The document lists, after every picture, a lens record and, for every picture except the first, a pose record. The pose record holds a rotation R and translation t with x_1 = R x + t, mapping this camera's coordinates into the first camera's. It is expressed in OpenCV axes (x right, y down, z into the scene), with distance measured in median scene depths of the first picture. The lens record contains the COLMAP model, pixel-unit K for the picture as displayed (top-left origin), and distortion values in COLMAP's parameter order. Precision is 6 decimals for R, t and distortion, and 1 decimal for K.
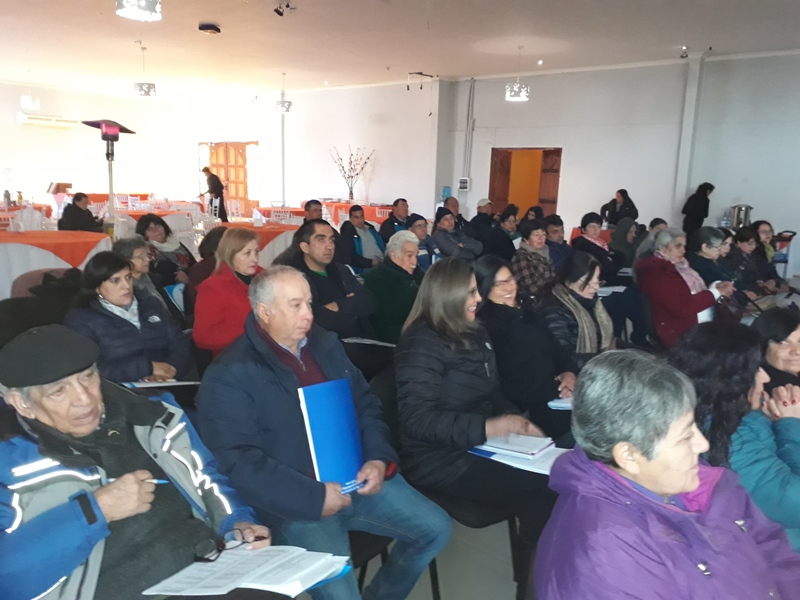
lens RADIAL K [[619.7, 0, 393.1], [0, 619.7, 300.8], [0, 0, 1]] dist [0.111491, -0.199796]
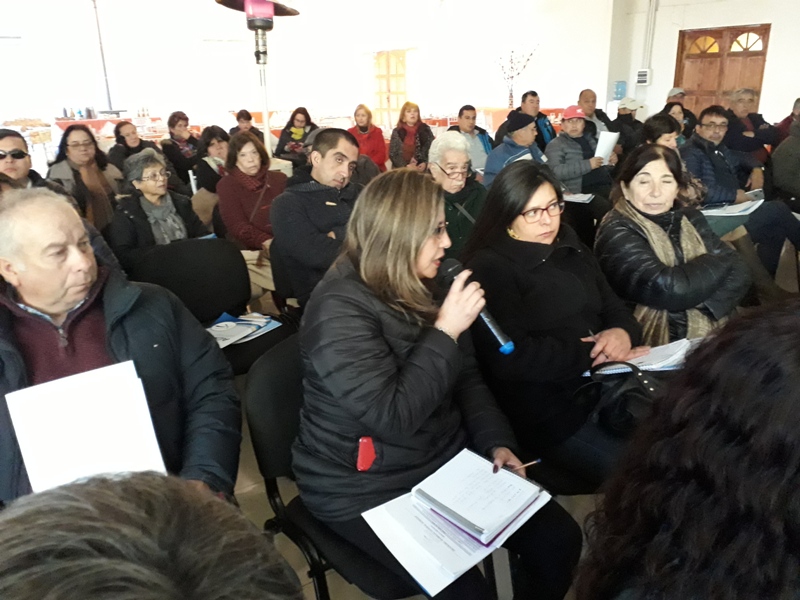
lens RADIAL K [[632.1, 0, 400.0], [0, 632.1, 300.0], [0, 0, 1]] dist [0.003123, -0.014496]
pose [[0.959285, 0.033095, -0.280493, 0.062848], [0.003945, 0.991444, 0.130472, -0.002002], [0.282411, -0.126266, 0.950947, 0.072119]]
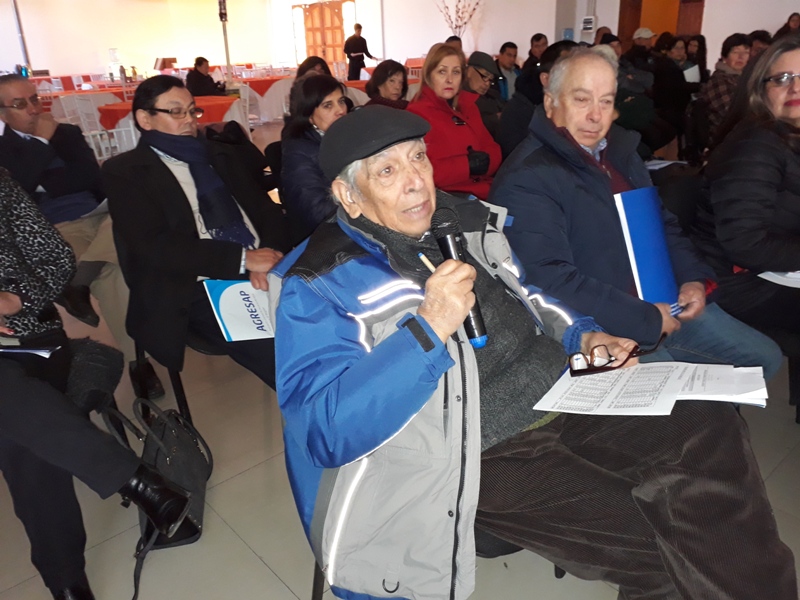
lens RADIAL K [[624.1, 0, 400.0], [0, 624.1, 300.0], [0, 0, 1]] dist [0.008722, -0.030622]
pose [[0.990567, -0.020947, -0.135419, -0.052846], [0.047291, 0.979787, 0.194371, 0.016902], [0.128610, -0.198942, 0.971536, 0.022399]]
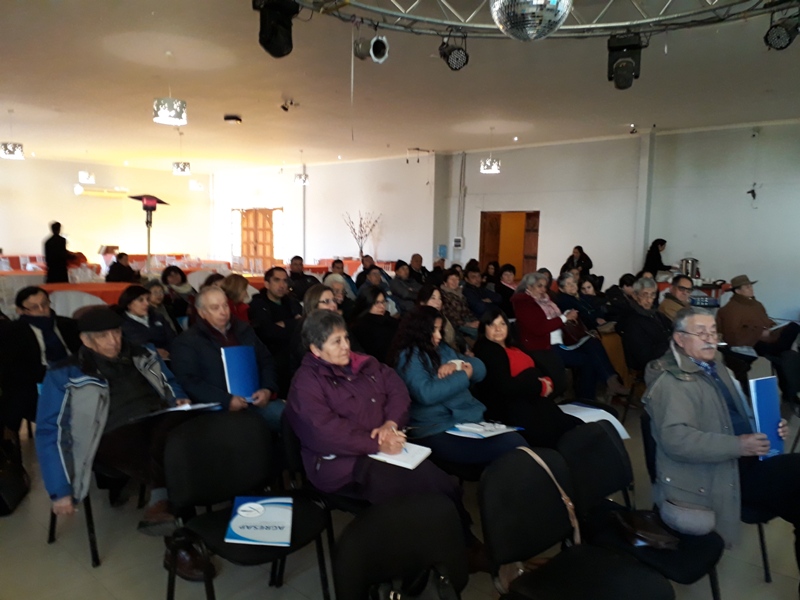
lens RADIAL K [[613.4, 0, 400.4], [0, 613.4, 314.9], [0, 0, 1]] dist [0.116181, -0.210132]
pose [[0.998879, -0.005068, -0.047054, 0.079271], [0.001750, 0.997524, -0.070305, 0.028173], [0.047294, 0.070144, 0.996415, -0.142646]]
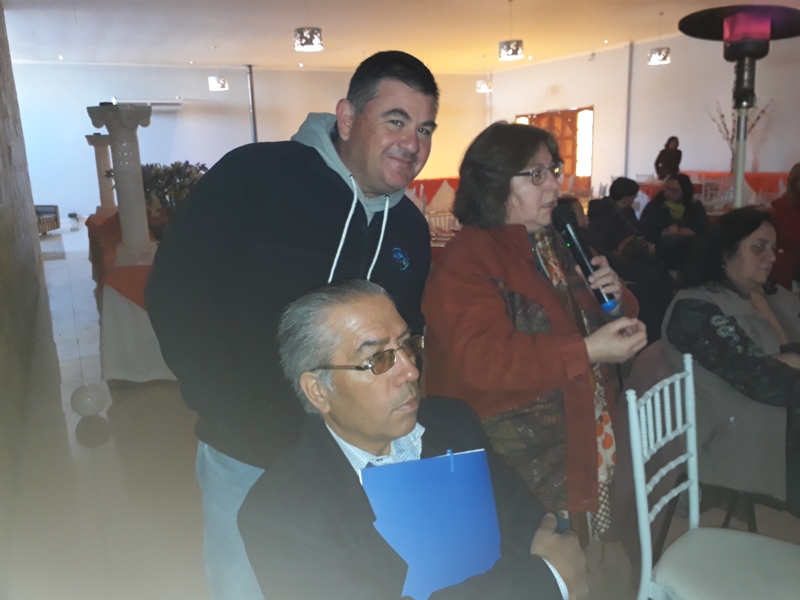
lens RADIAL K [[632.1, 0, 400.0], [0, 632.1, 300.0], [0, 0, 1]] dist [0.003123, -0.014496]
pose [[0.927374, 0.021033, -0.373544, -0.223015], [-0.008897, 0.999376, 0.034182, -0.031357], [0.374030, -0.028376, 0.926983, 0.163295]]
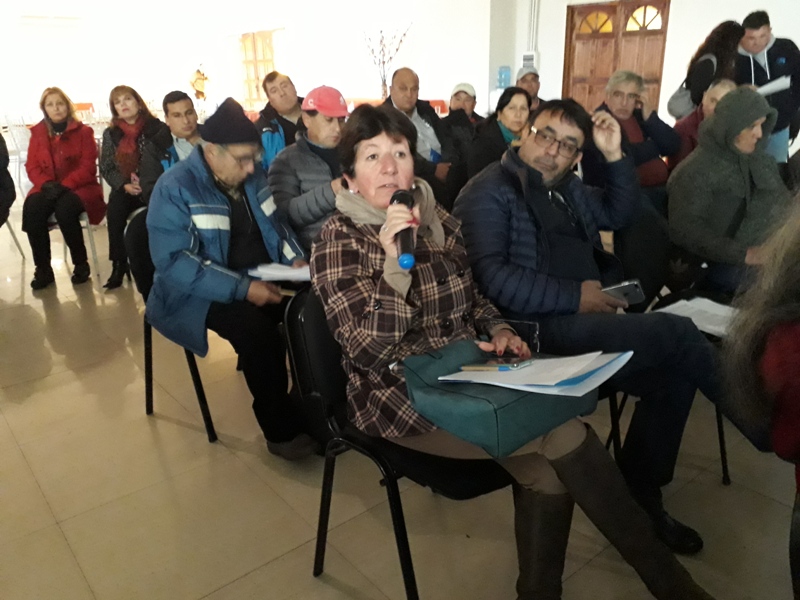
lens RADIAL K [[632.1, 0, 400.0], [0, 632.1, 300.0], [0, 0, 1]] dist [0.003123, -0.014496]
pose [[0.985123, 0.004630, -0.171788, 0.122275], [0.020336, 0.989473, 0.143284, -0.032882], [0.170643, -0.144646, 0.974658, 0.303729]]
